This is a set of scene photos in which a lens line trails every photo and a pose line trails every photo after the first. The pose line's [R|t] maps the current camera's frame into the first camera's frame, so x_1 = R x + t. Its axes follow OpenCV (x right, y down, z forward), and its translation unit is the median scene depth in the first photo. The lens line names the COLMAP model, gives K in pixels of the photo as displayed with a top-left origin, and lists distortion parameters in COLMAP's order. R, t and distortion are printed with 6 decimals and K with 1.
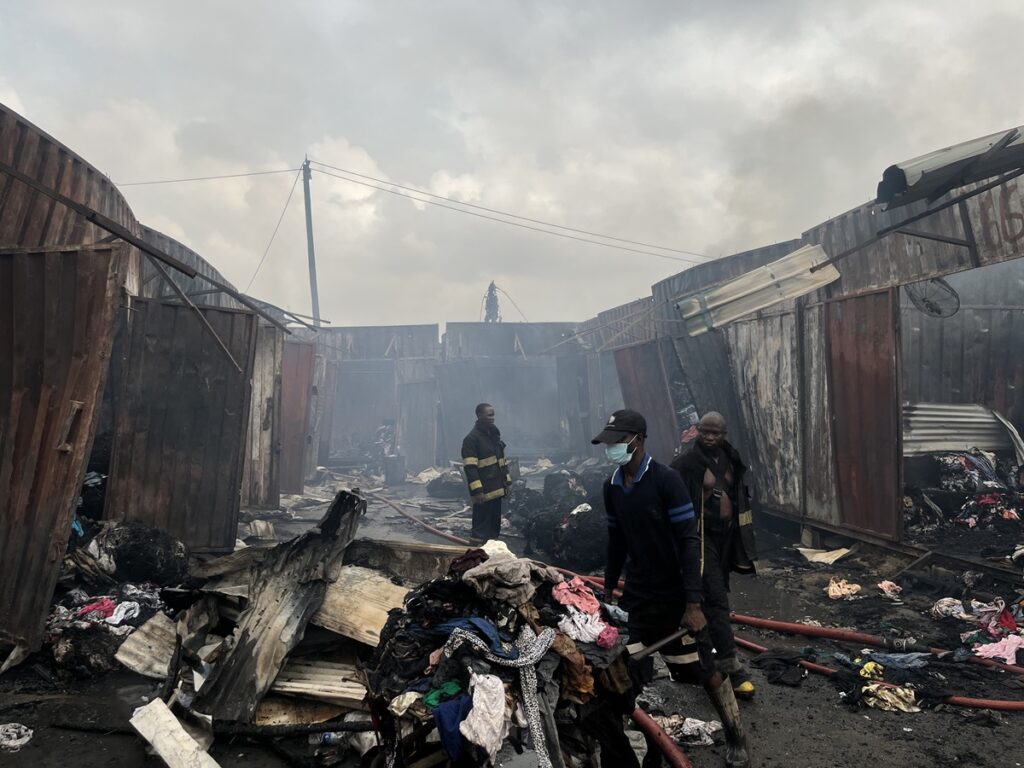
lens RADIAL K [[778.3, 0, 512.0], [0, 778.3, 384.0], [0, 0, 1]] dist [0.084649, -0.123152]
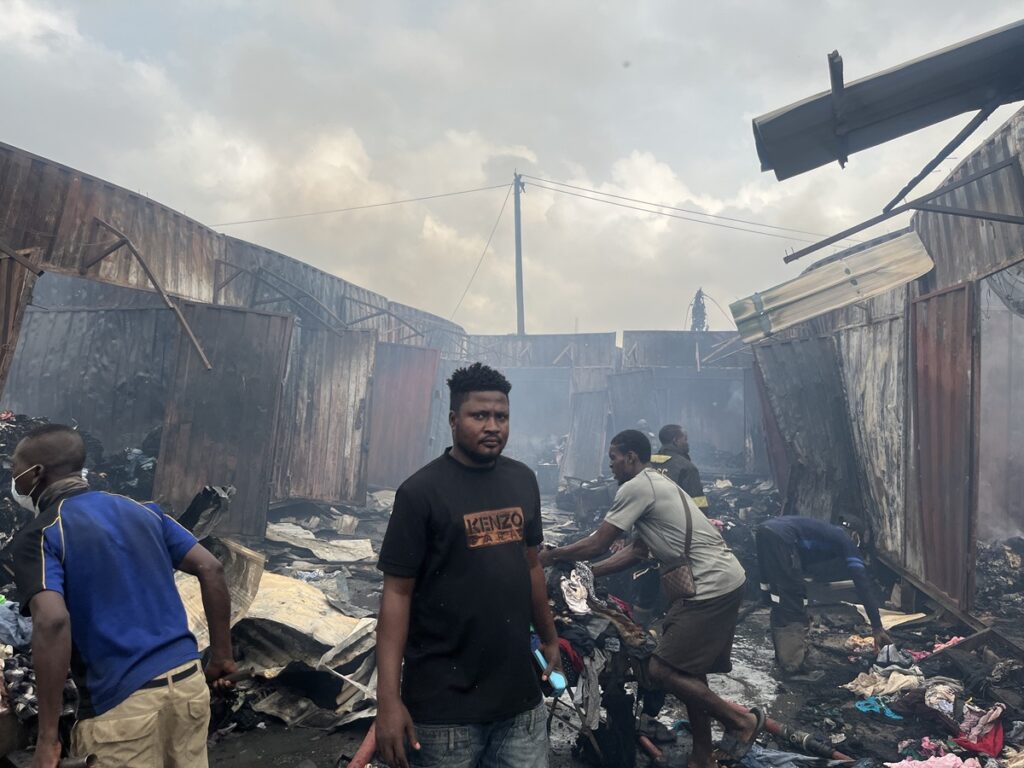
lens RADIAL K [[780.9, 0, 521.8], [0, 780.9, 381.6], [0, 0, 1]] dist [0.066687, -0.126320]
pose [[0.939706, 0.027942, -0.340839, 0.268392], [-0.034034, 0.999350, -0.011906, -0.000048], [0.340285, 0.022788, 0.940046, 0.099510]]
